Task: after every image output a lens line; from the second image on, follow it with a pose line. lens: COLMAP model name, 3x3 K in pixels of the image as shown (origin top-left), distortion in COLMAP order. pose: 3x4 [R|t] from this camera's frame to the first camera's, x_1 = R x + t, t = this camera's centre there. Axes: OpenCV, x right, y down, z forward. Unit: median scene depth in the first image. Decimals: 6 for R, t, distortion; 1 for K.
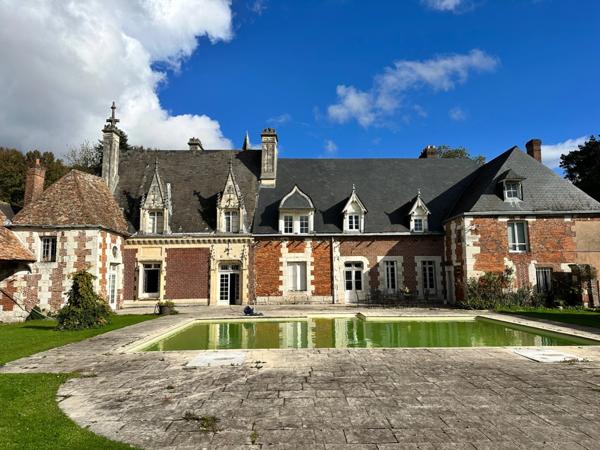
lens RADIAL K [[393.9, 0, 286.9], [0, 393.9, 224.3], [0, 0, 1]] dist [0.002747, -0.000273]
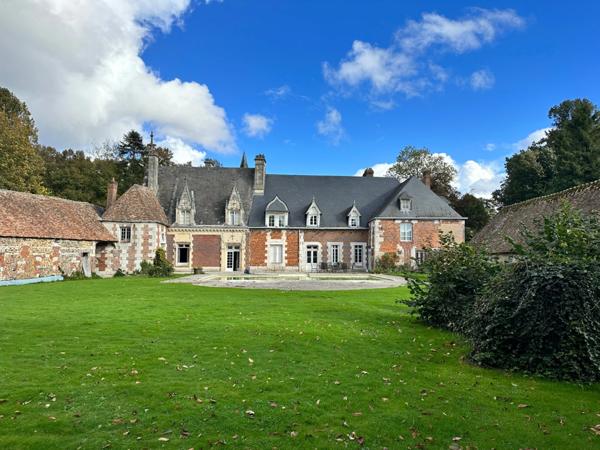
lens RADIAL K [[454.8, 0, 300.0], [0, 454.8, 225.0], [0, 0, 1]] dist [-0.002472, -0.000402]
pose [[0.999416, 0.017836, 0.029141, 0.065381], [-0.019357, 0.998419, 0.052776, -0.081339], [-0.028153, -0.053310, 0.998181, -0.815141]]
